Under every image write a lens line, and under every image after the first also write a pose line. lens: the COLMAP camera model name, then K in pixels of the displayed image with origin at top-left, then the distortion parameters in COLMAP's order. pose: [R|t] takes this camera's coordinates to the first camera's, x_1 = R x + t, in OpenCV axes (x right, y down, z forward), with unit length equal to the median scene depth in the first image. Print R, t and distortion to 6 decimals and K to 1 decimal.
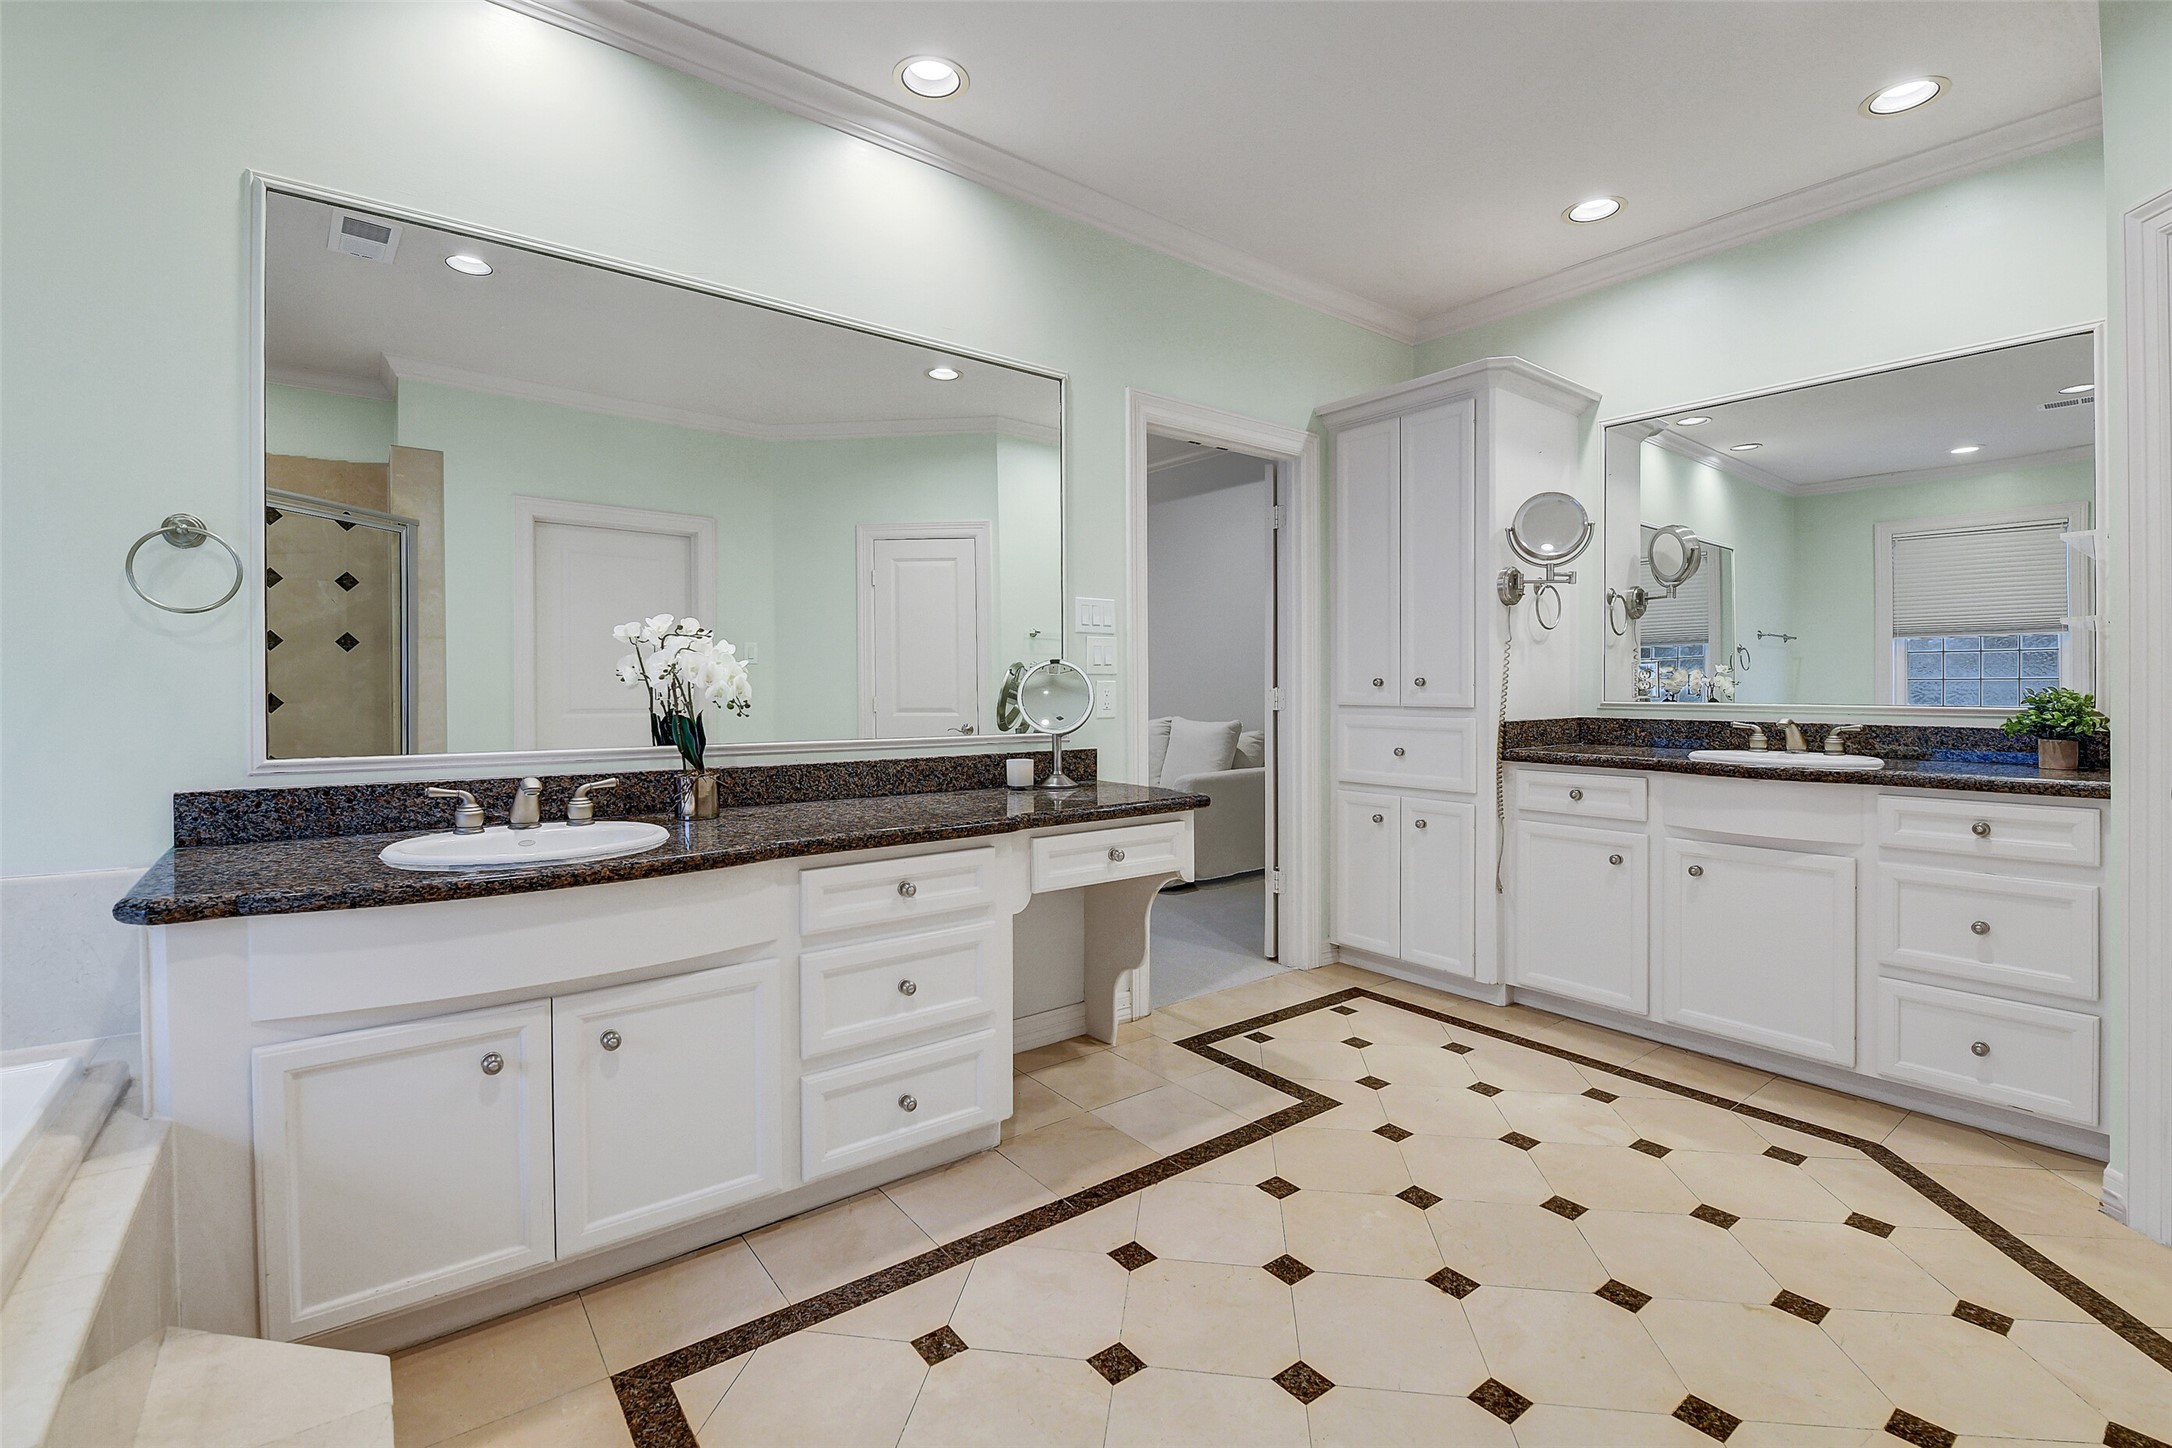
lens RADIAL K [[951.1, 0, 1081.9], [0, 951.1, 704.7], [0, 0, 1]] dist [0.001630, 0.000044]
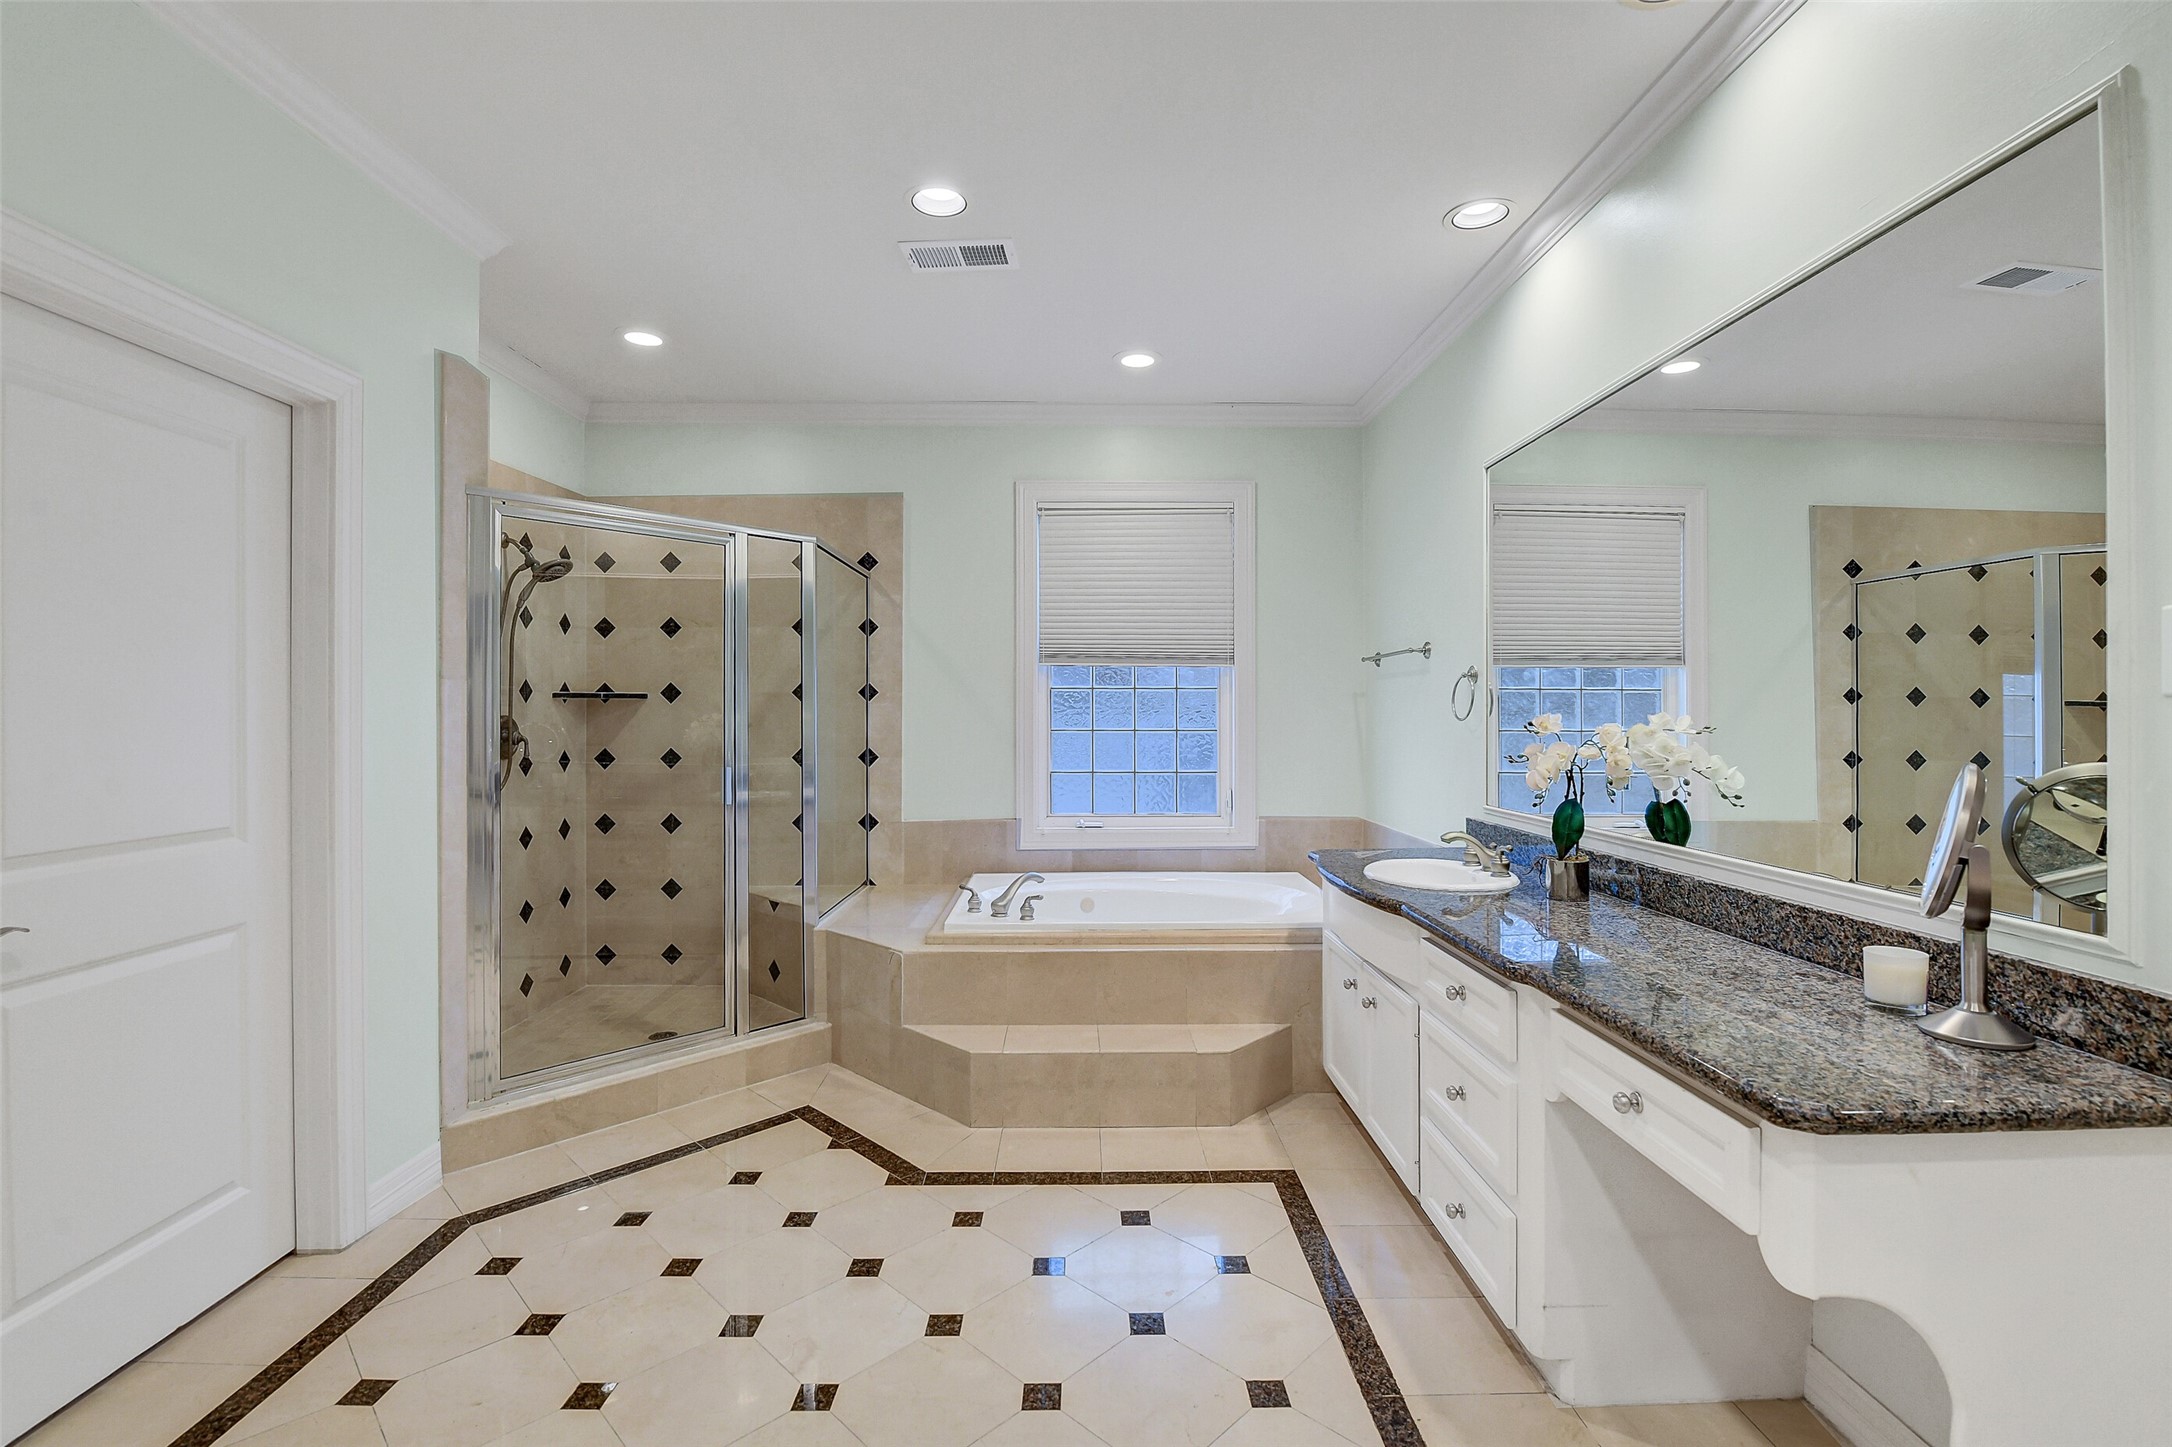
lens RADIAL K [[951.1, 0, 1086.0], [0, 951.1, 722.3], [0, 0, 1]] dist [0.001630, 0.000044]
pose [[-0.600967, 0.000619, -0.799273, 0.710724], [-0.006268, 0.999965, 0.005488, -0.076802], [0.799249, 0.008308, -0.600943, 1.093029]]
